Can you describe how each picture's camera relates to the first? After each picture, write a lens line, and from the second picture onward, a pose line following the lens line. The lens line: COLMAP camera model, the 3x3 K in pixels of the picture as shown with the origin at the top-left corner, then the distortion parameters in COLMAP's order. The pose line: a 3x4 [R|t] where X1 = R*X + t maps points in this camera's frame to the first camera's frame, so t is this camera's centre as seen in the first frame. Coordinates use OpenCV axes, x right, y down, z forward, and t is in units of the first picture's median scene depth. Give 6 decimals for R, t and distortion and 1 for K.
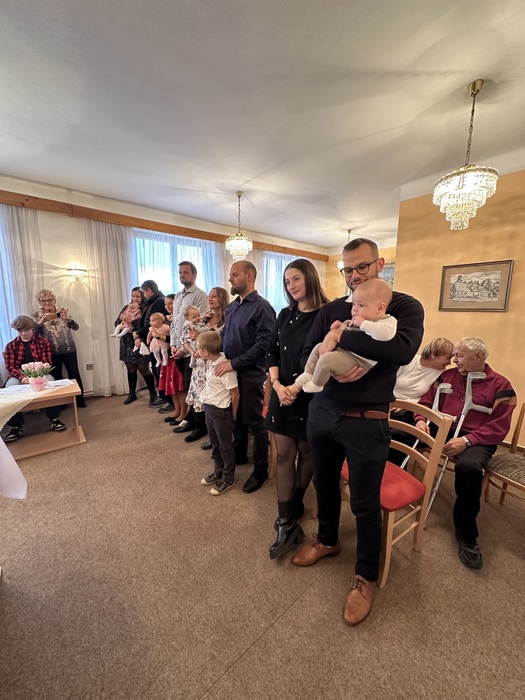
lens RADIAL K [[297.5, 0, 262.9], [0, 297.5, 353.0], [0, 0, 1]] dist [-0.003175, 0.000386]
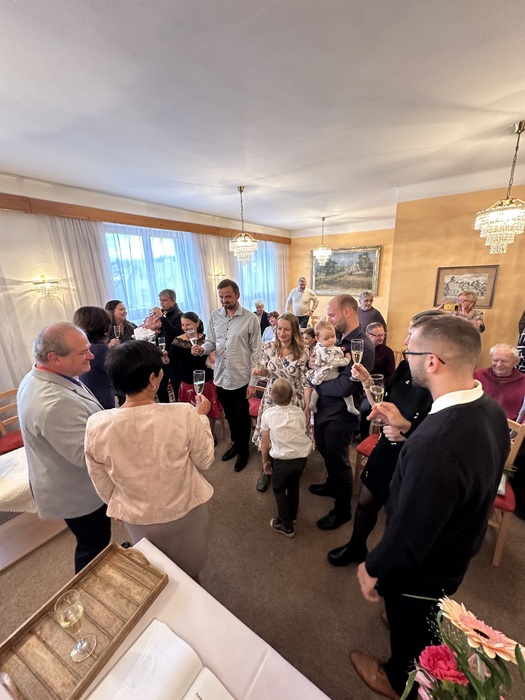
lens RADIAL K [[297.5, 0, 260.1], [0, 297.5, 352.4], [0, 0, 1]] dist [-0.003175, 0.000386]
pose [[0.959519, -0.116886, 0.256243, -0.351140], [0.086637, 0.988195, 0.126350, -0.167877], [-0.267986, -0.099035, 0.958319, 0.069928]]
